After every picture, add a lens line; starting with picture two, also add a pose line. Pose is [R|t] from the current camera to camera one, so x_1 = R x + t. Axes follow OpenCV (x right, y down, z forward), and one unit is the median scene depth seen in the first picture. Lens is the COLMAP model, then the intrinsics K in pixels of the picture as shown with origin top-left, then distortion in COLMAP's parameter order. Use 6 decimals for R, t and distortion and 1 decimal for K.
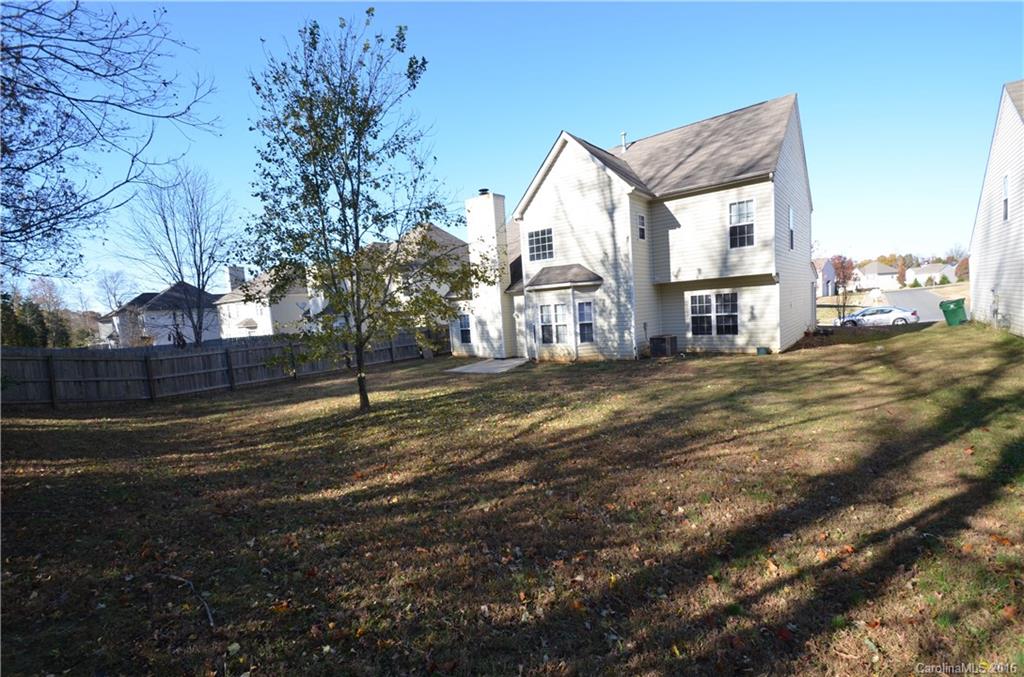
lens RADIAL K [[444.3, 0, 515.1], [0, 444.3, 347.4], [0, 0, 1]] dist [-0.000484, -0.000432]
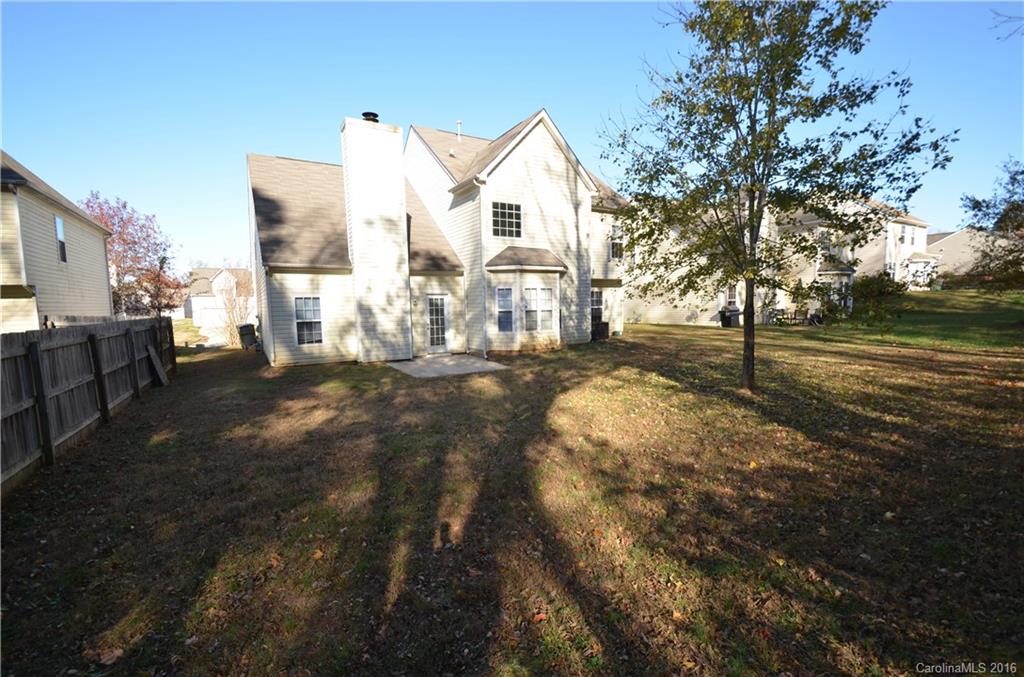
lens RADIAL K [[444.3, 0, 515.1], [0, 444.3, 347.4], [0, 0, 1]] dist [-0.000484, -0.000432]
pose [[0.367089, -0.032106, 0.929632, -0.770397], [0.078362, 0.996919, 0.003486, 0.018093], [-0.926879, 0.071568, 0.368474, 0.691258]]
